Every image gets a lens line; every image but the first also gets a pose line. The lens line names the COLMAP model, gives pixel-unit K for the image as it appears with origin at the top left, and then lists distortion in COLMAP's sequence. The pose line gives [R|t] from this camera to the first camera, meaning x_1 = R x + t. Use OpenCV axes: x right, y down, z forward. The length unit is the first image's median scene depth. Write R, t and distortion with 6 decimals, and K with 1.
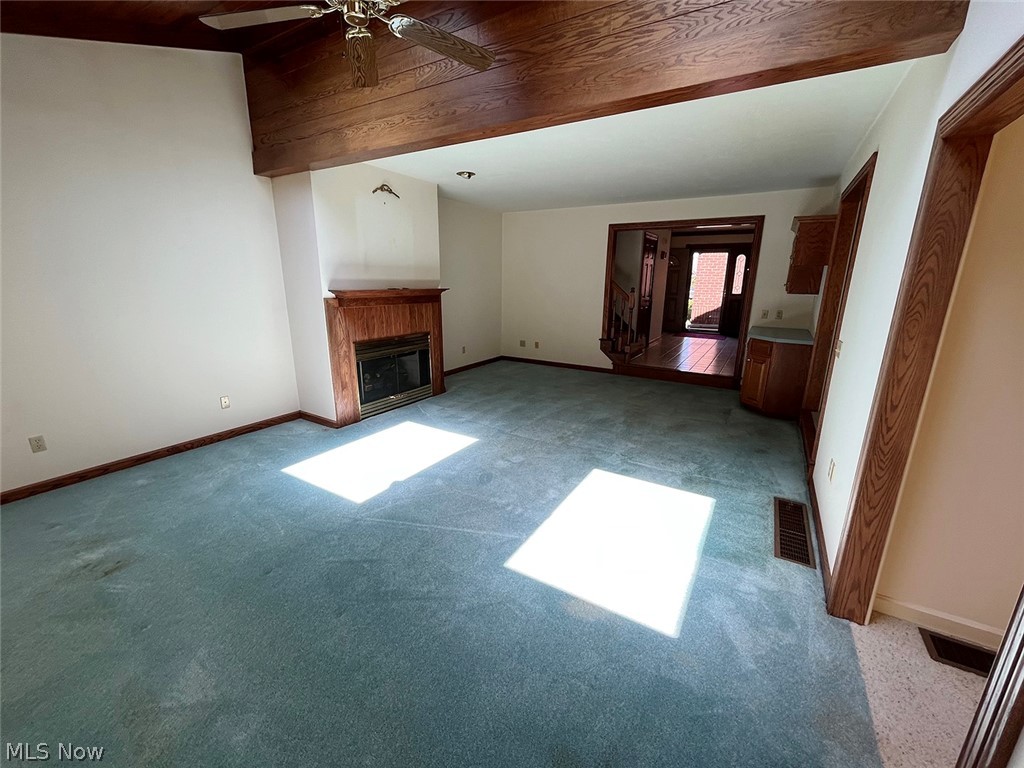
lens RADIAL K [[418.4, 0, 512.0], [0, 418.4, 384.0], [0, 0, 1]] dist [-0.001256, -0.000128]
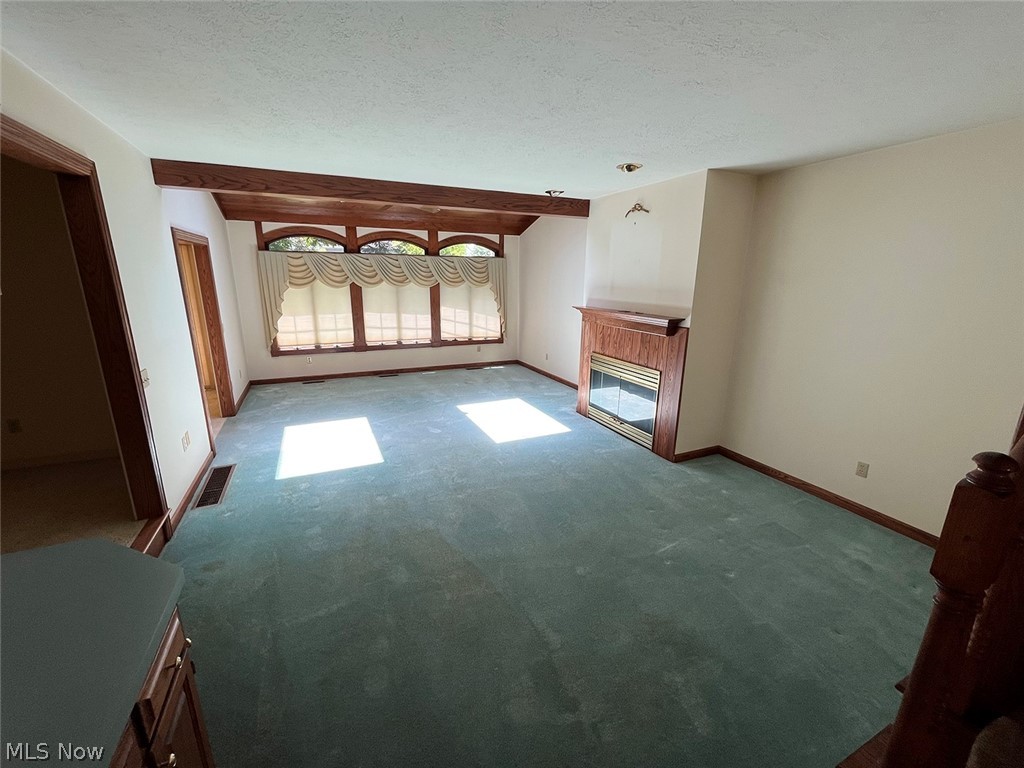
lens RADIAL K [[418.4, 0, 512.0], [0, 418.4, 384.0], [0, 0, 1]] dist [-0.001256, -0.000128]
pose [[-0.555335, 0.189409, -0.809770, 0.740713], [-0.224071, 0.903629, 0.365029, -0.406370], [0.800872, 0.384159, -0.459376, 1.429576]]
